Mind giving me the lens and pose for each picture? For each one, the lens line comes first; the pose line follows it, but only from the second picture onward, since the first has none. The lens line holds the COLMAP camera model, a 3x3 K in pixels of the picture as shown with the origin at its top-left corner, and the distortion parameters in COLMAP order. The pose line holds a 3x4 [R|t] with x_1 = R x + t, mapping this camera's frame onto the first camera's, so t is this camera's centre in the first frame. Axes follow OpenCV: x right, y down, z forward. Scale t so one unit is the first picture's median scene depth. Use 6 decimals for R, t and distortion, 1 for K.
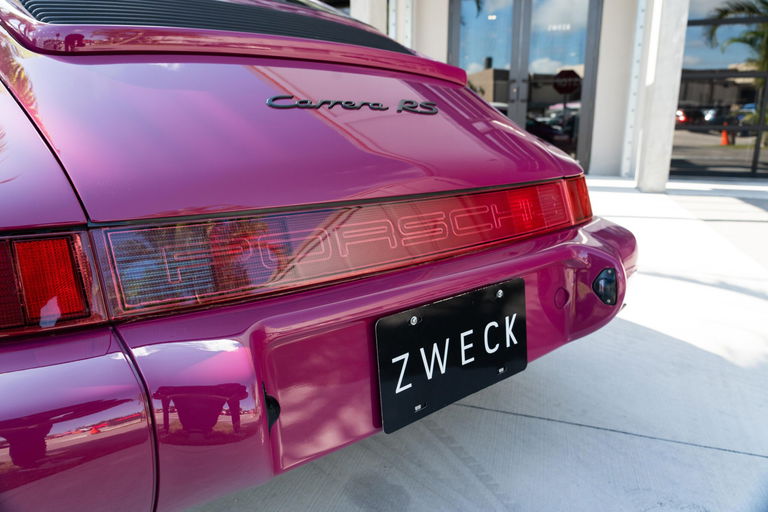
lens RADIAL K [[518.4, 0, 384.0], [0, 518.4, 256.0], [0, 0, 1]] dist [-0.015420, 0.008267]
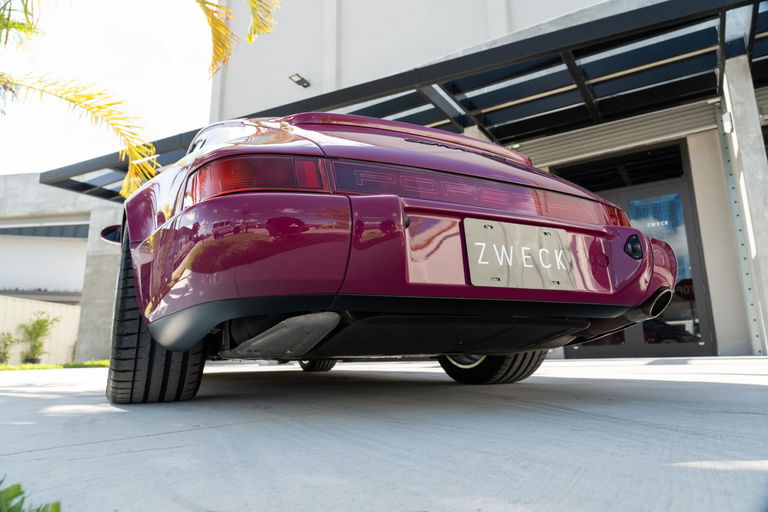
lens RADIAL K [[518.4, 0, 384.0], [0, 518.4, 256.0], [0, 0, 1]] dist [-0.015420, 0.008267]
pose [[0.973387, -0.057312, -0.221885, 0.088780], [-0.045798, 0.900042, -0.433390, 0.877858], [0.224544, 0.432018, 0.873465, -0.468622]]
